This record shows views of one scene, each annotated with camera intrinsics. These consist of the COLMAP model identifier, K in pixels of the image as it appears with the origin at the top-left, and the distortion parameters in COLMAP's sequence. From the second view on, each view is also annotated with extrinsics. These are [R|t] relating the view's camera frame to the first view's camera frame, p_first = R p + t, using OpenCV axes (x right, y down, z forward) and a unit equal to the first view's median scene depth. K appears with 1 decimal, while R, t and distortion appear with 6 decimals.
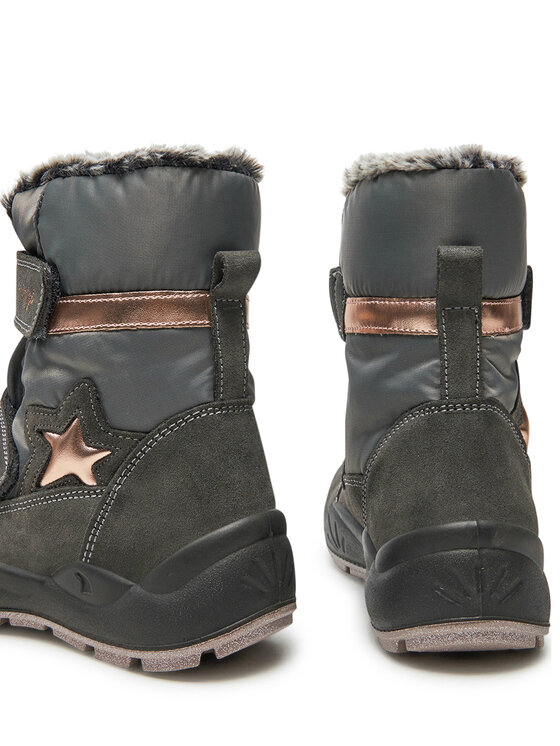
lens RADIAL K [[1055.6, 0, 280.0], [0, 1055.6, 373.0], [0, 0, 1]] dist [0.003852, 0.722391]
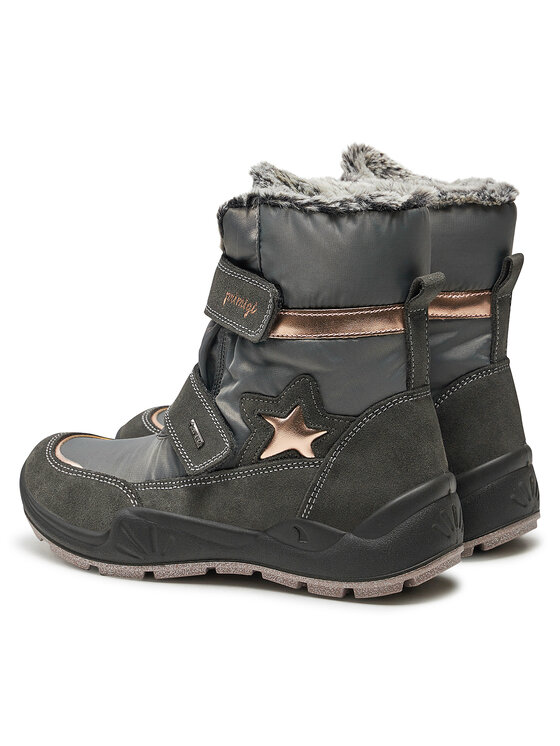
lens RADIAL K [[1862.2, 0, 280.0], [0, 1862.2, 373.0], [0, 0, 1]] dist [-0.403582, 0.086171]
pose [[0.999213, -0.019292, 0.034656, -0.293753], [0.016682, 0.997111, 0.074106, -0.163592], [-0.035986, -0.073469, 0.996648, -1.233701]]
